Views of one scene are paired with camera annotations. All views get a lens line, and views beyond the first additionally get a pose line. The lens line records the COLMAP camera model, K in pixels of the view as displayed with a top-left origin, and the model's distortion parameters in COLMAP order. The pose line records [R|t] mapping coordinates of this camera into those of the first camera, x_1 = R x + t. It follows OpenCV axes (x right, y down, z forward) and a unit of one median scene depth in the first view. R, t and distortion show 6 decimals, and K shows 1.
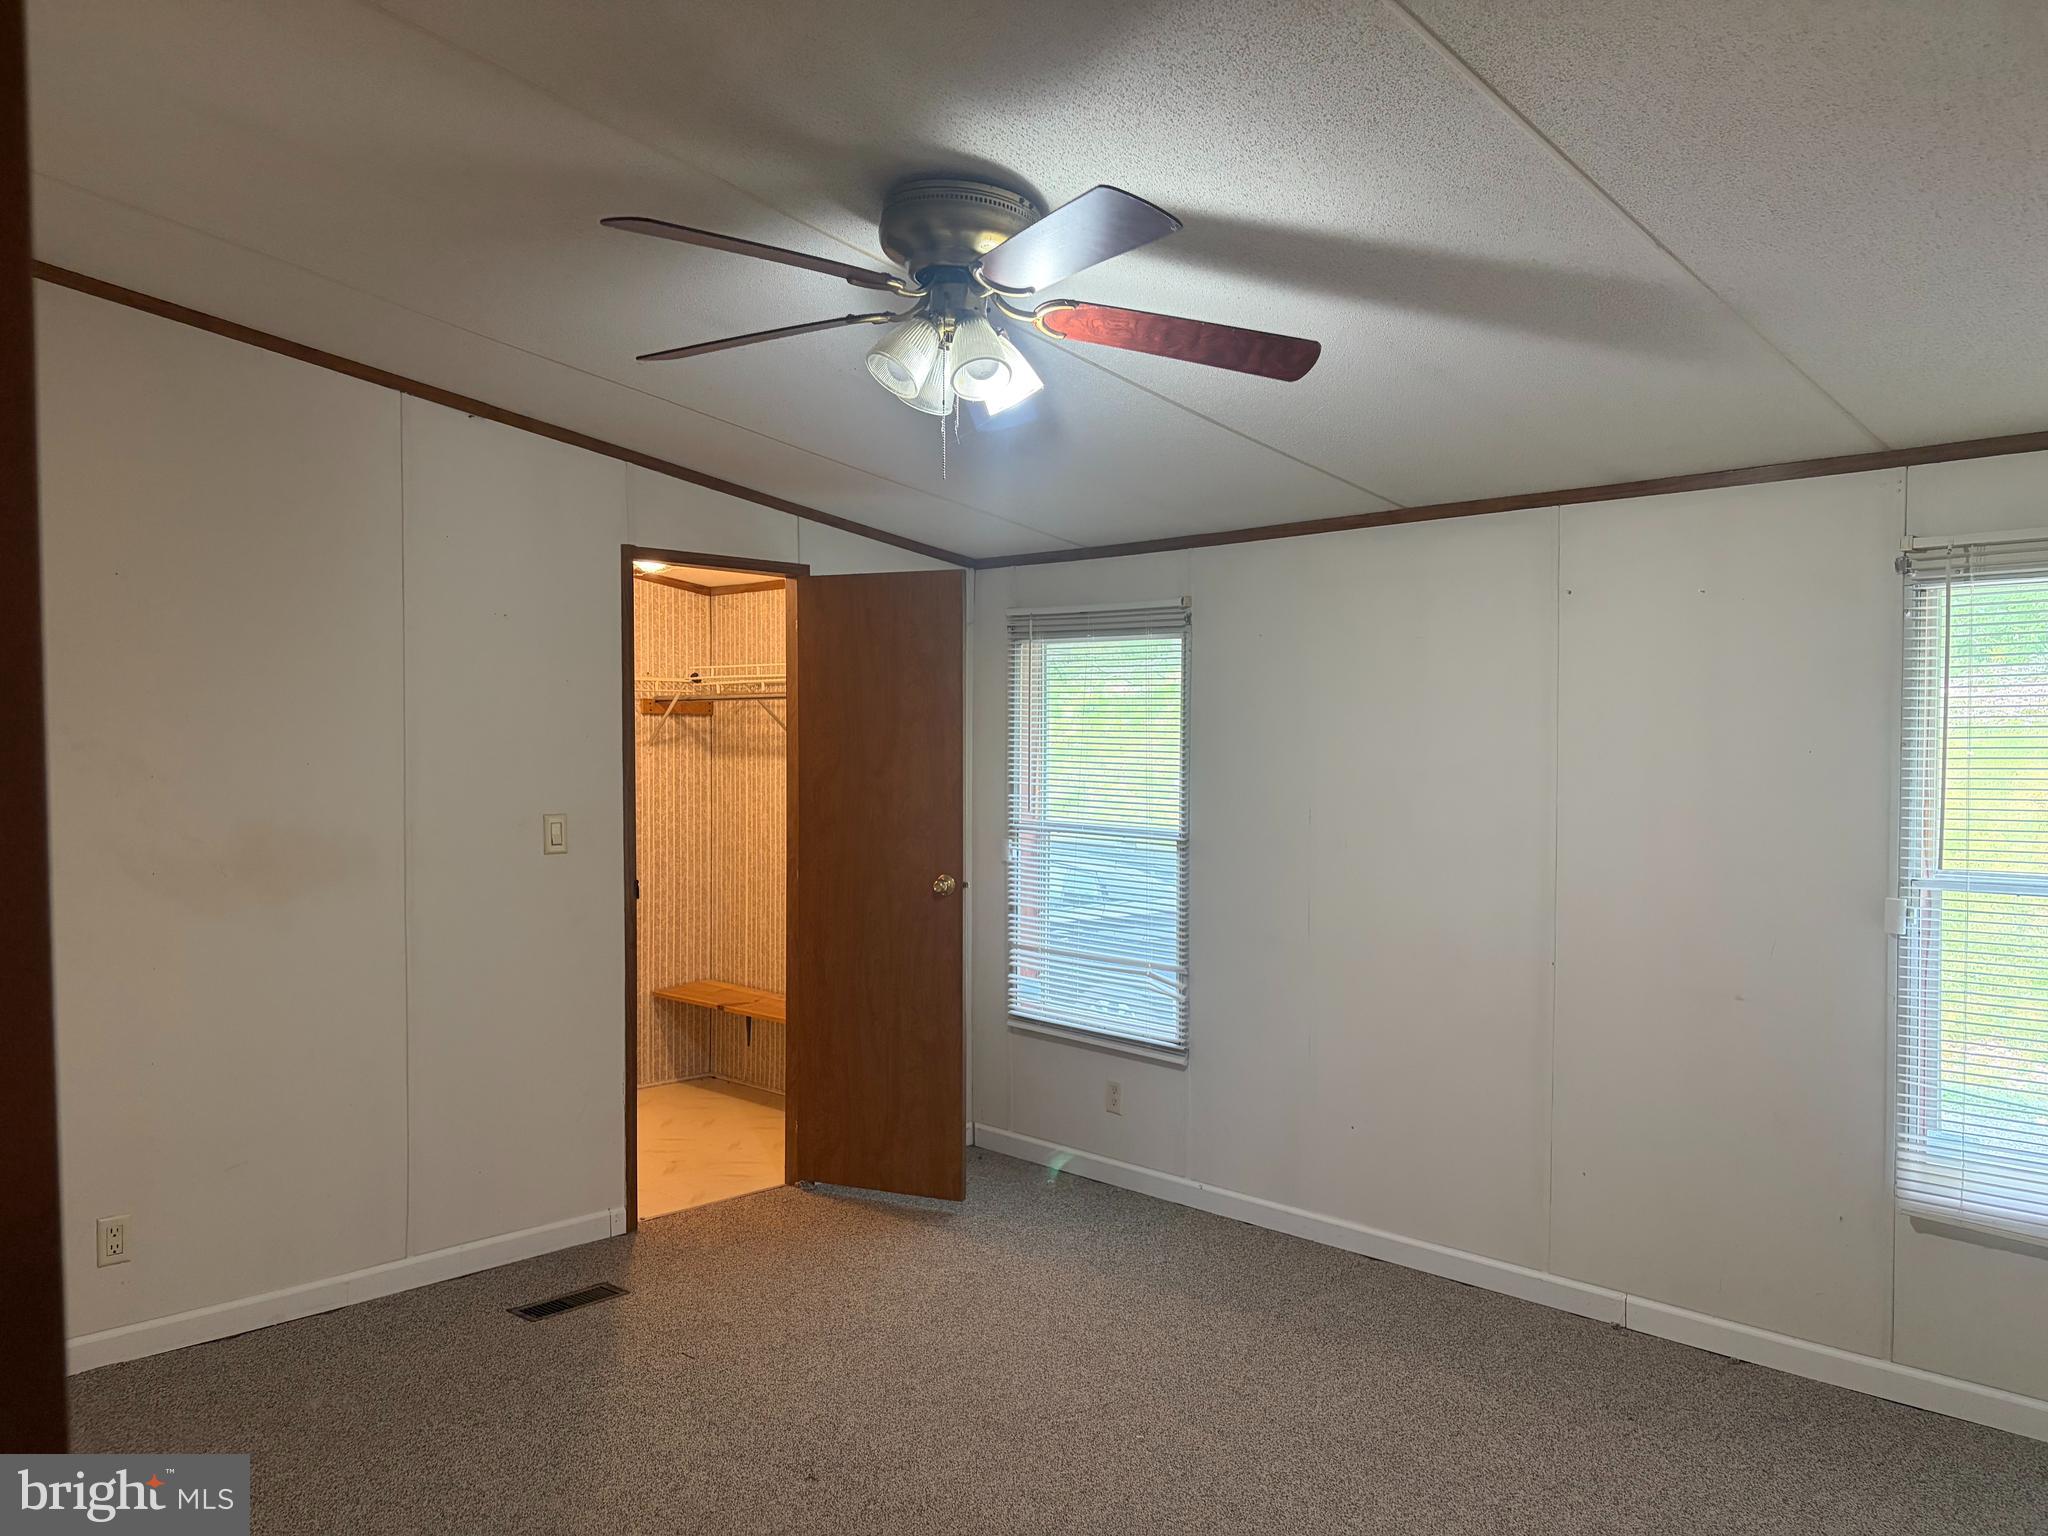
lens RADIAL K [[1528.9, 0, 1026.1], [0, 1528.9, 774.7], [0, 0, 1]] dist [0.043756, -0.052928]
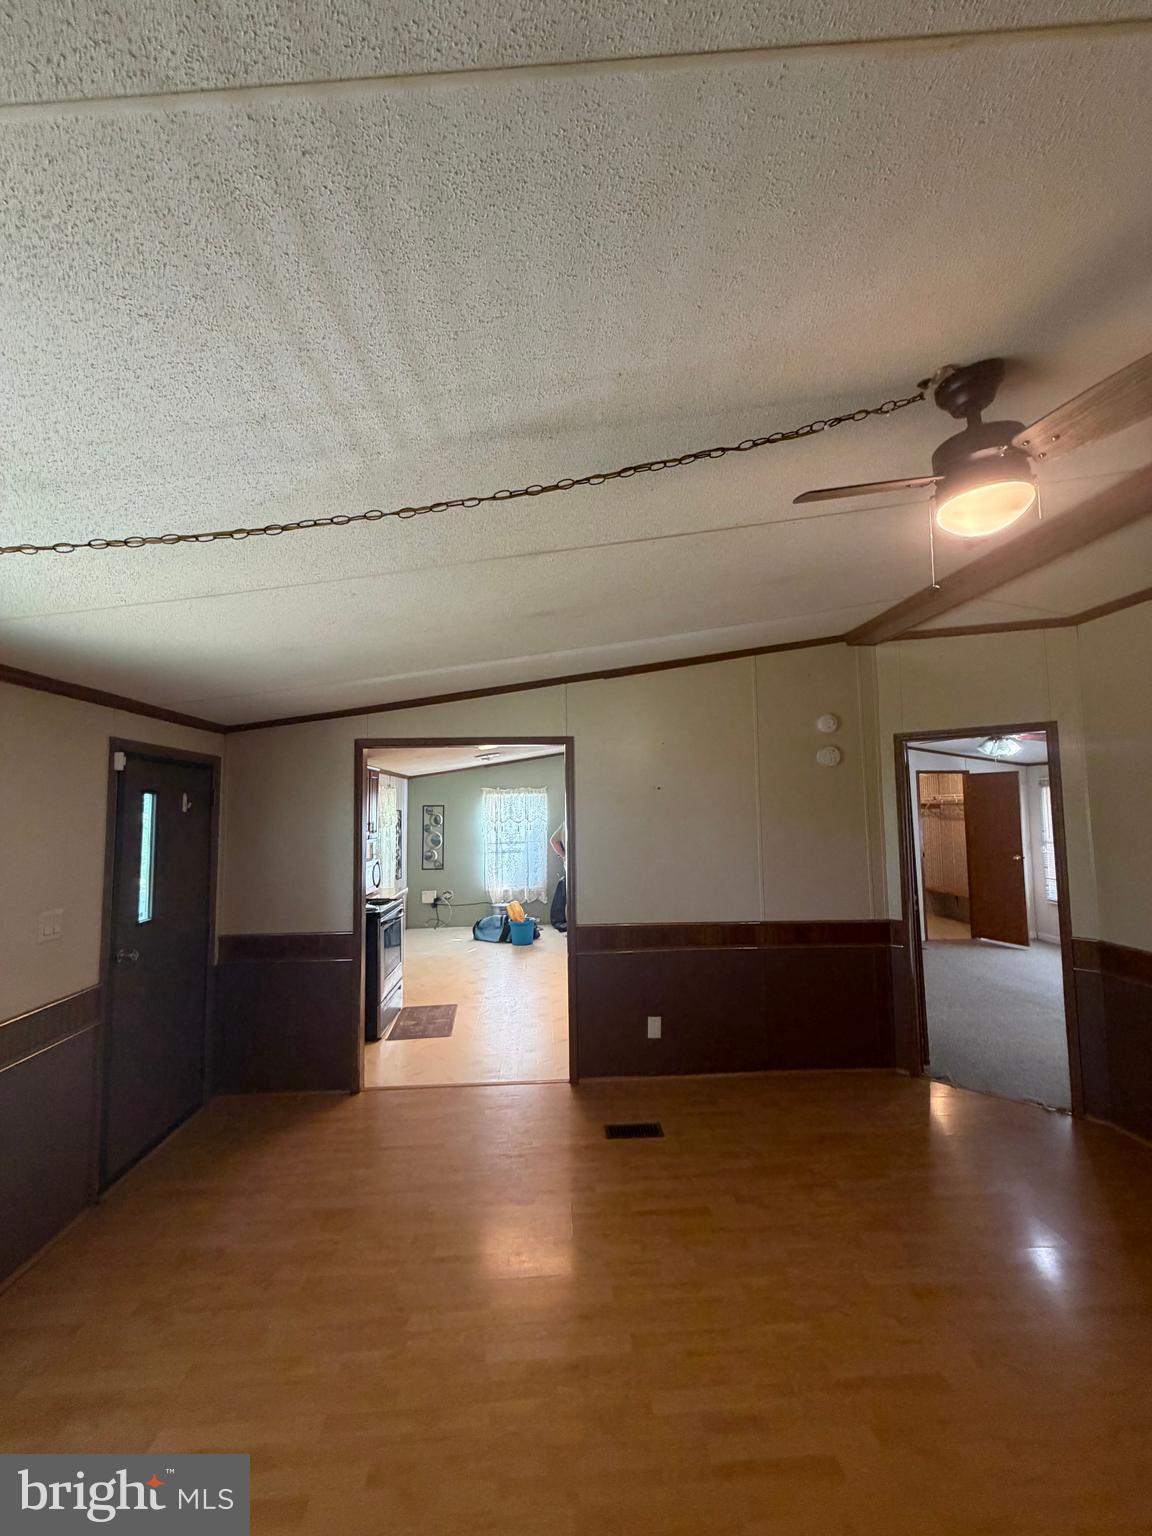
lens RADIAL K [[613.2, 0, 578.3], [0, 613.2, 764.1], [0, 0, 1]] dist [0.002150, 0.000190]
pose [[0.750411, -0.057205, -0.658492, 0.102512], [-0.002658, 0.995979, -0.089552, -0.012523], [0.660967, 0.068951, 0.747241, -0.594880]]
